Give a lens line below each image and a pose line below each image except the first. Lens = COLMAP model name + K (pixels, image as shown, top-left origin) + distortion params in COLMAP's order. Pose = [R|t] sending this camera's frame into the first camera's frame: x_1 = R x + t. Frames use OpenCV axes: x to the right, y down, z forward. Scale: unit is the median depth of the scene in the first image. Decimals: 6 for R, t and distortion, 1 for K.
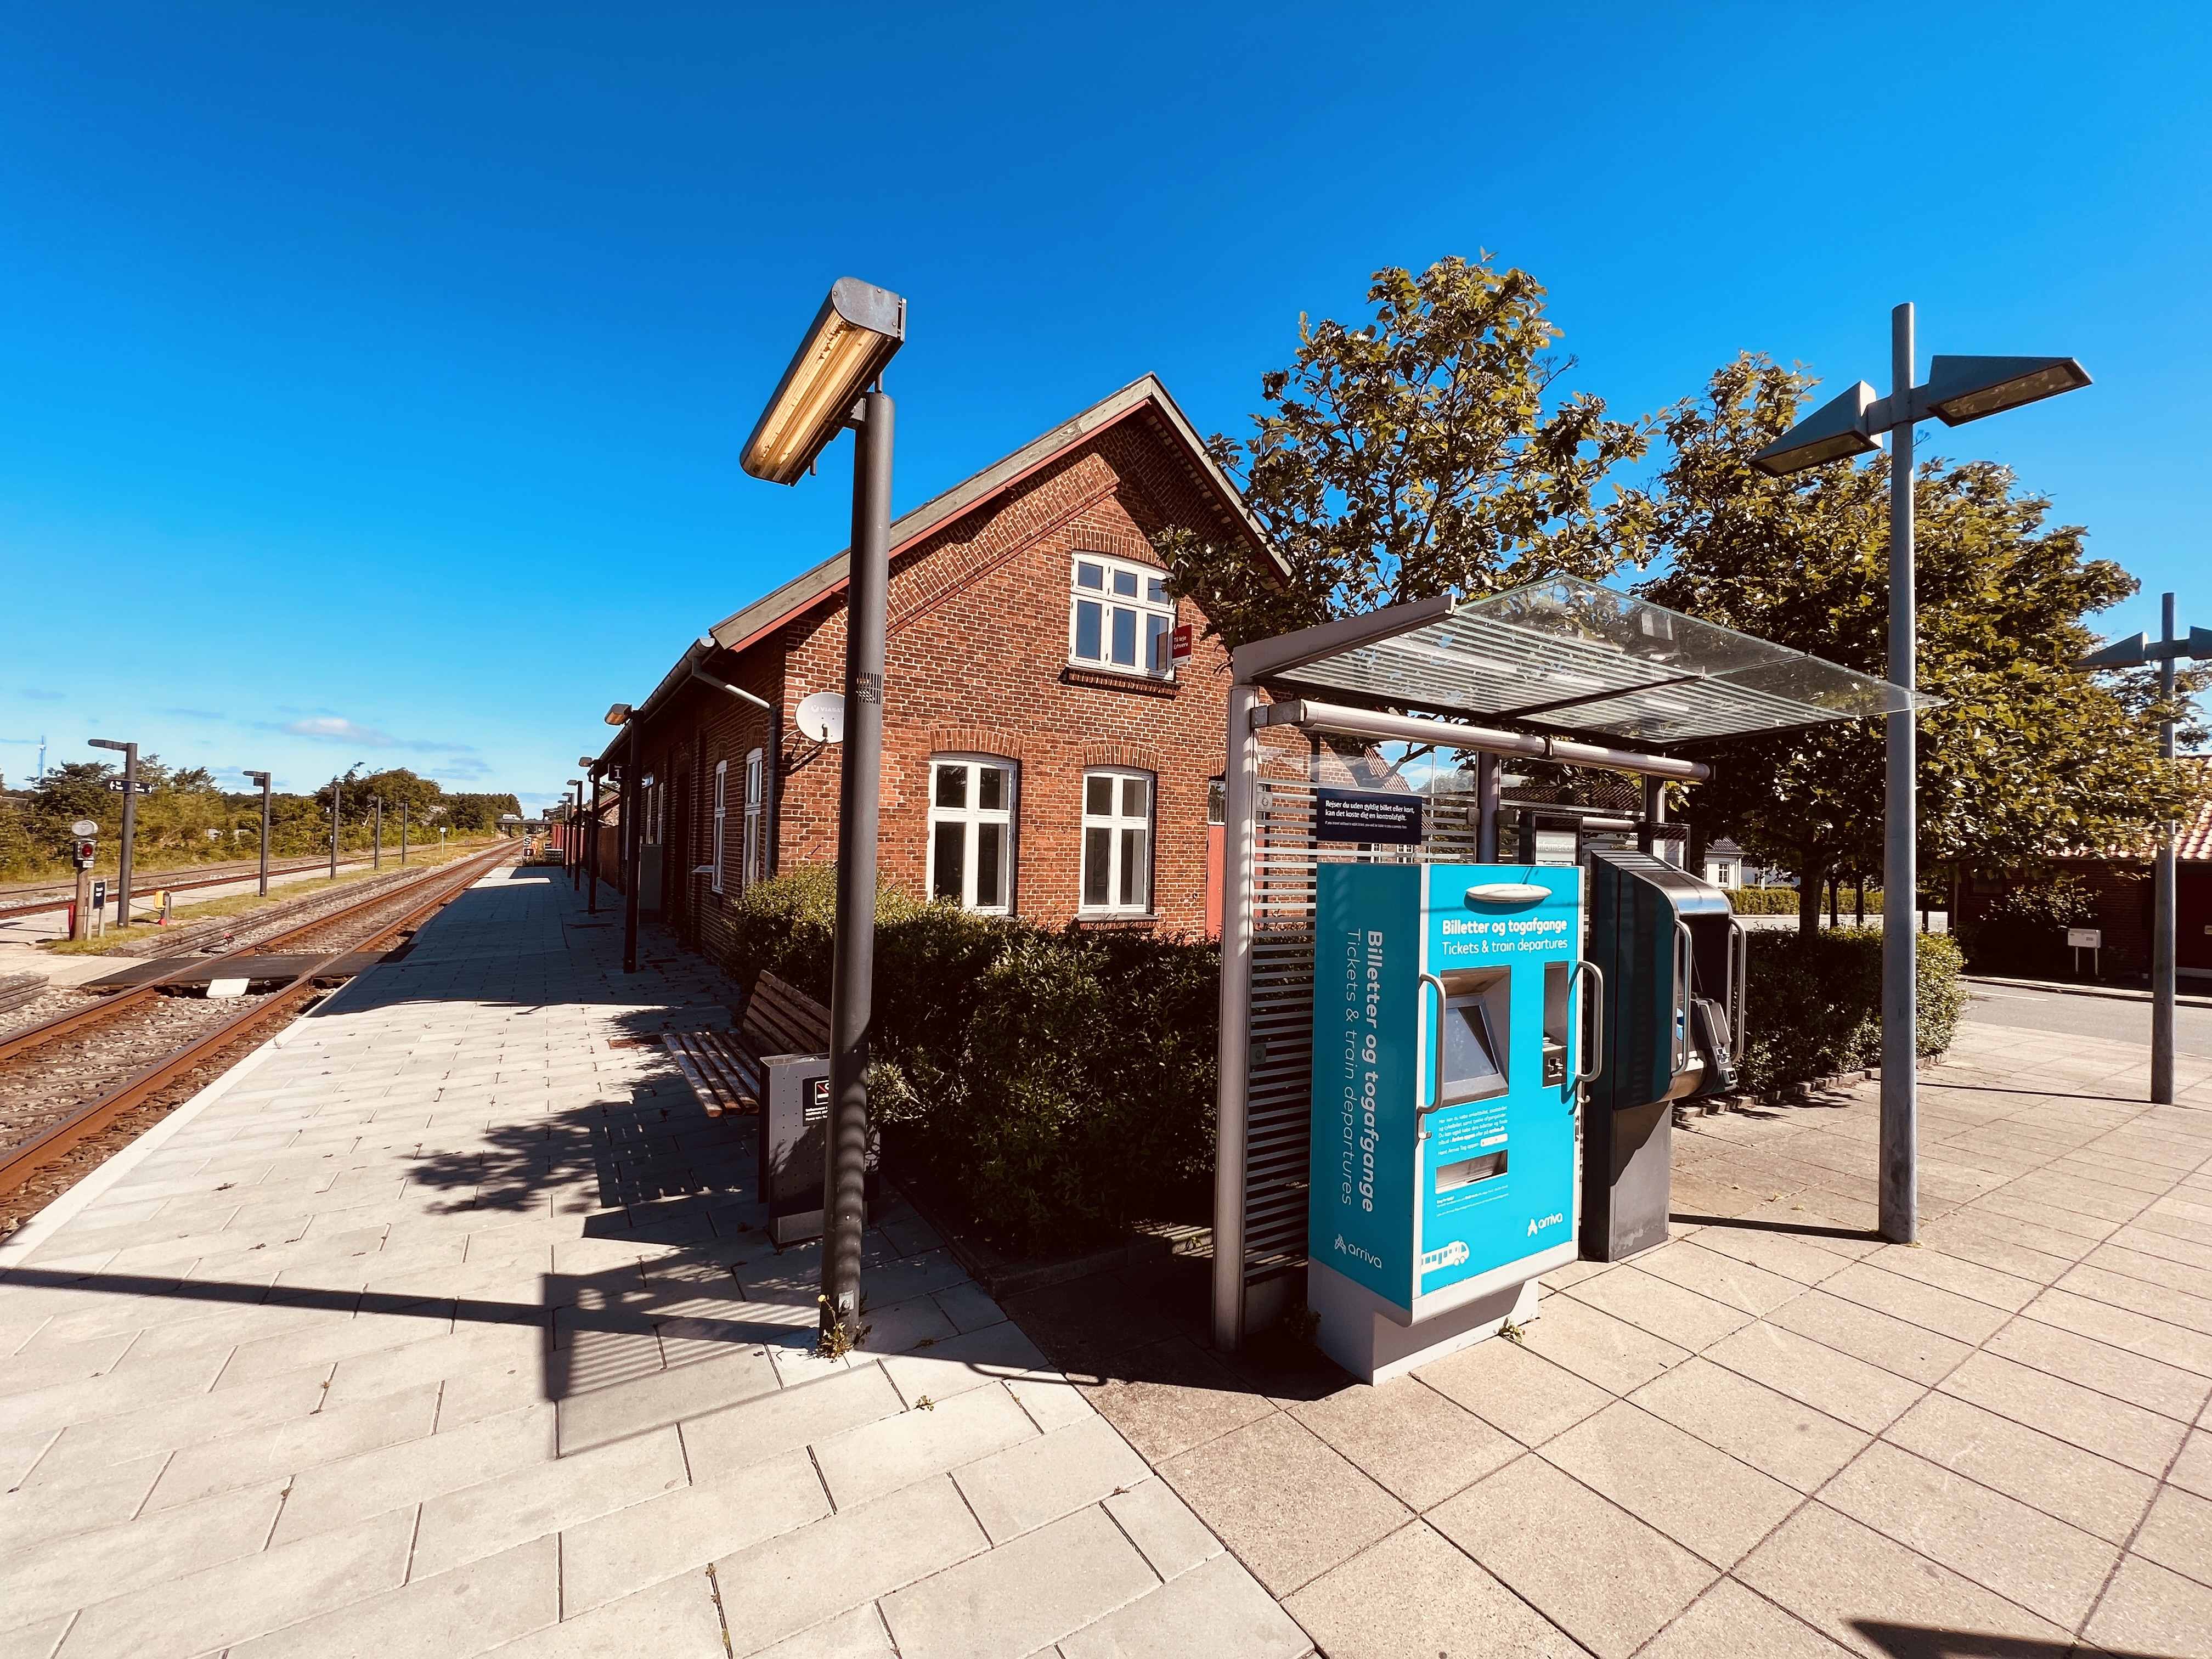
lens RADIAL K [[890.1, 0, 1105.8], [0, 890.1, 830.4], [0, 0, 1]] dist [-0.001910, 0.000176]
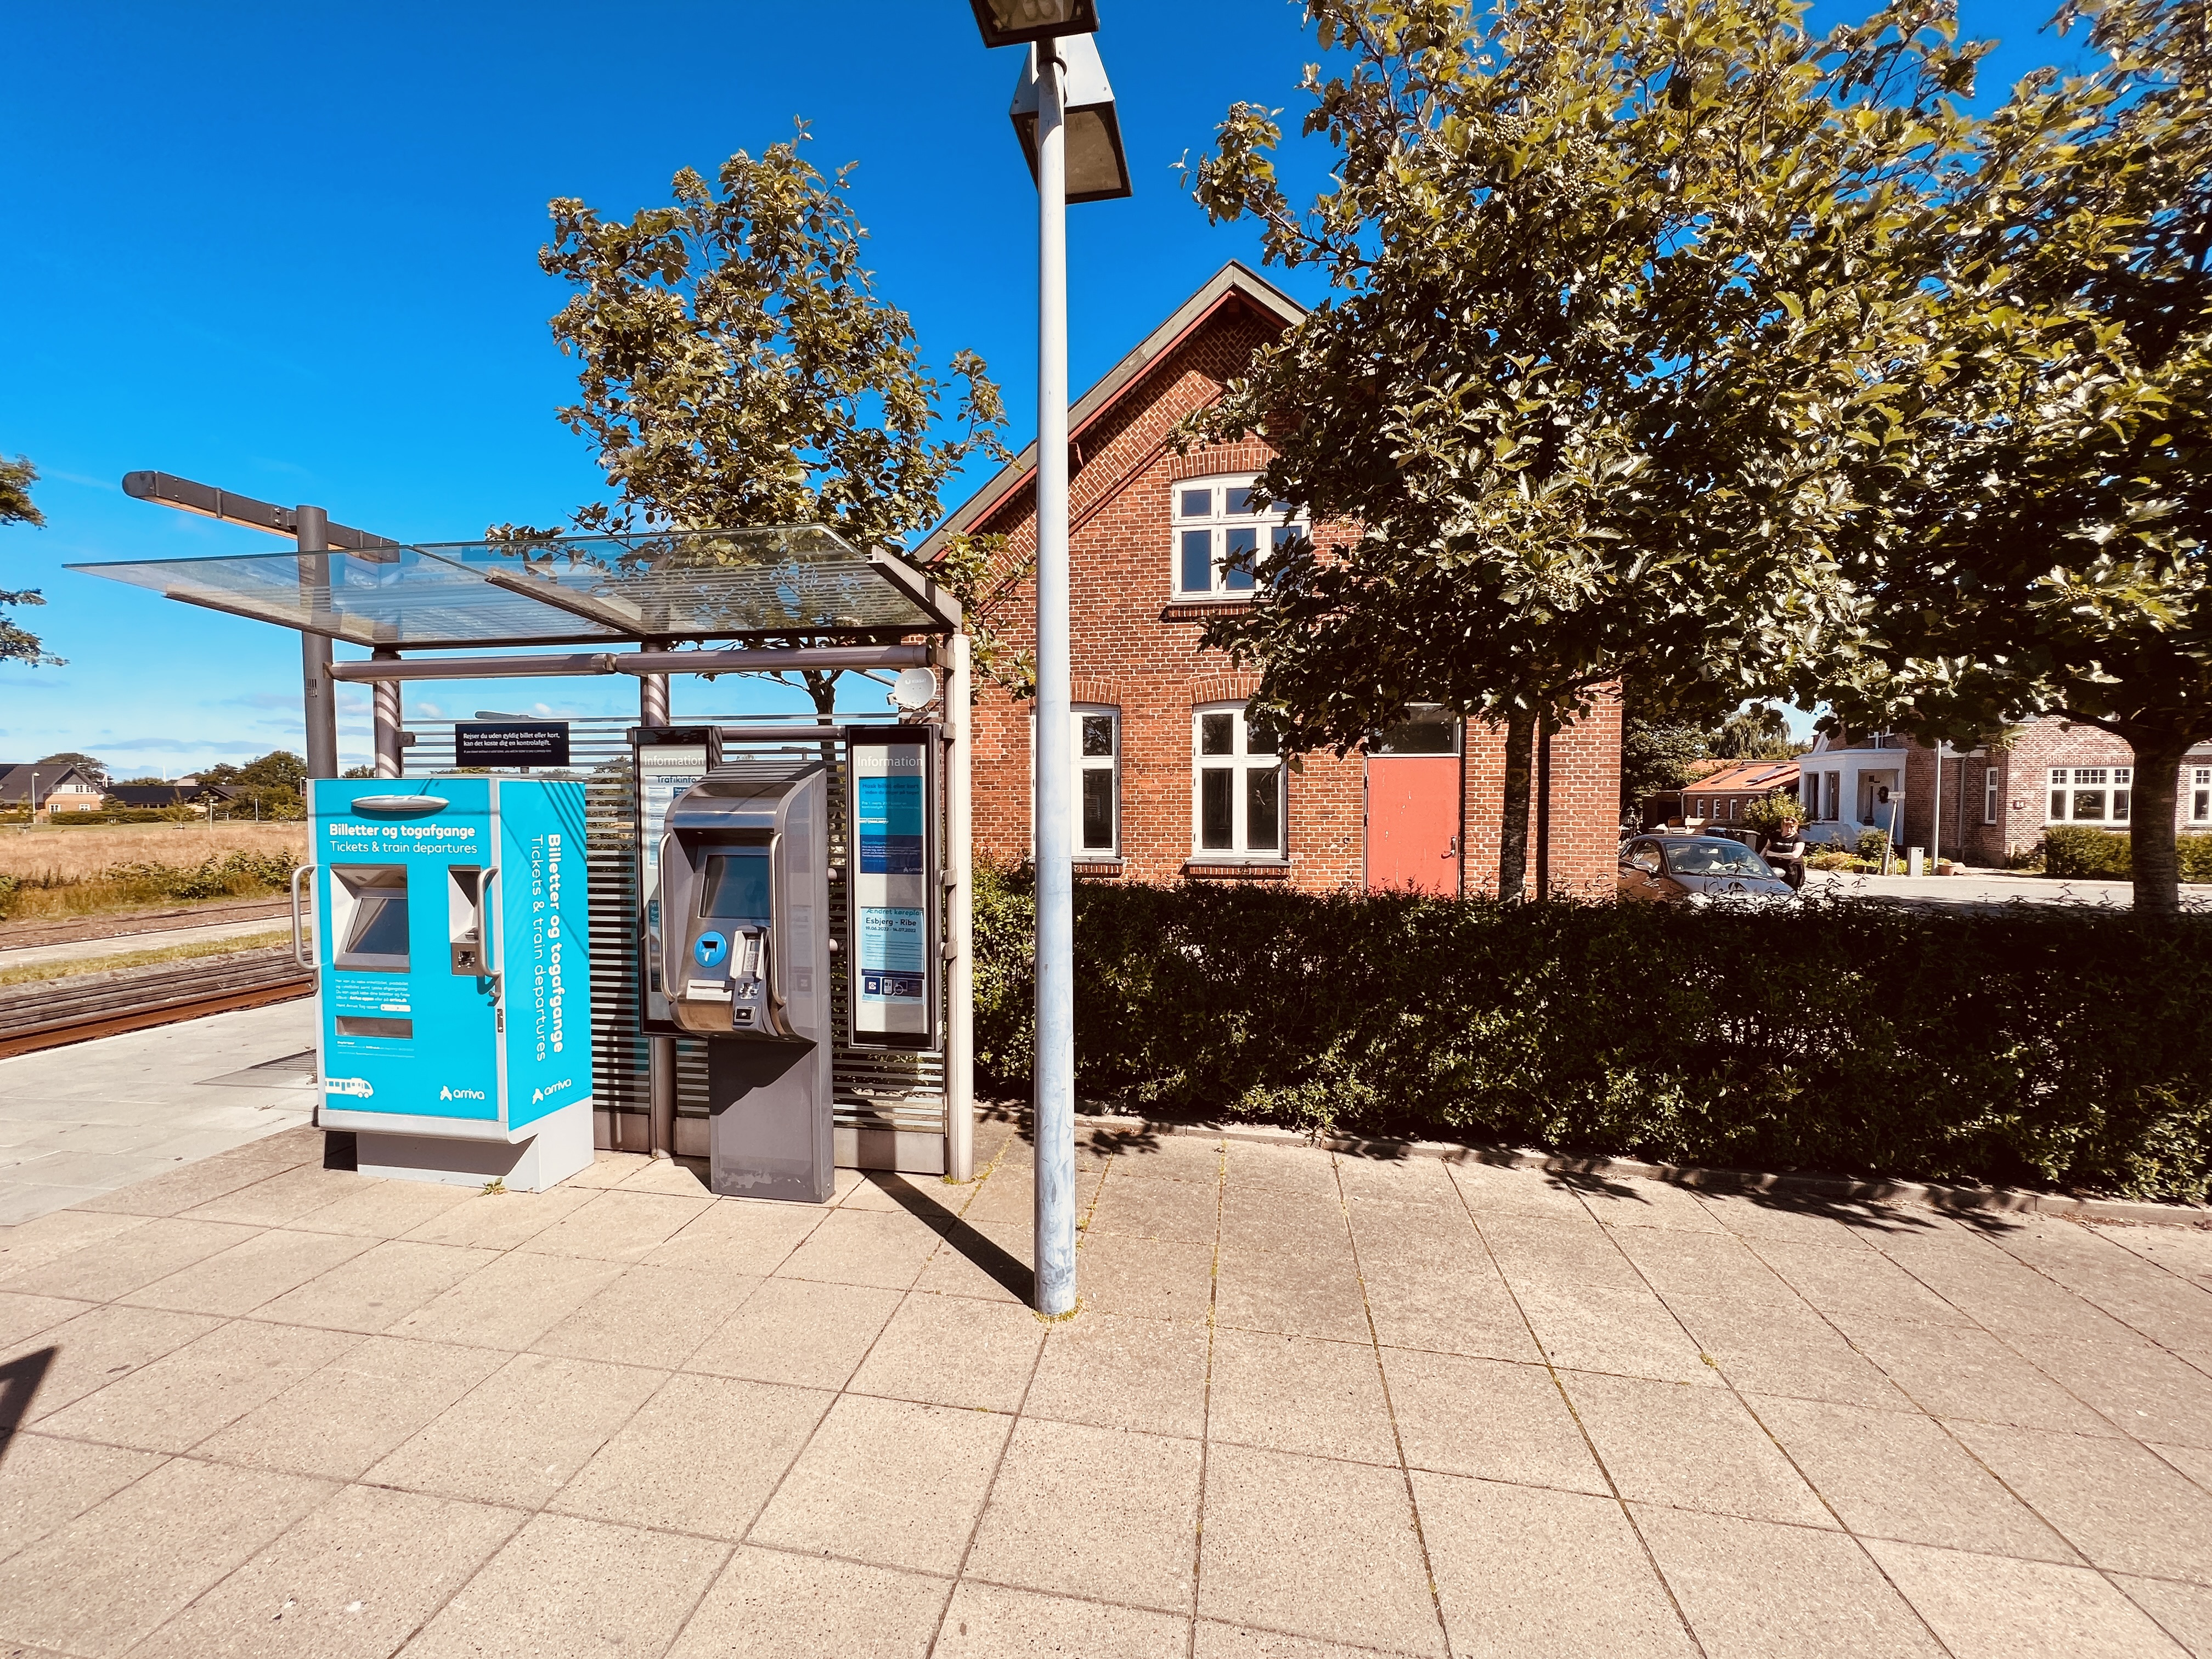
lens RADIAL K [[890.1, 0, 1108.4], [0, 890.1, 834.3], [0, 0, 1]] dist [-0.001910, 0.000176]
pose [[0.748397, 0.000512, -0.663251, 1.117393], [0.033430, 0.998700, 0.038493, 0.057040], [0.662408, -0.050980, 0.747407, 0.429792]]
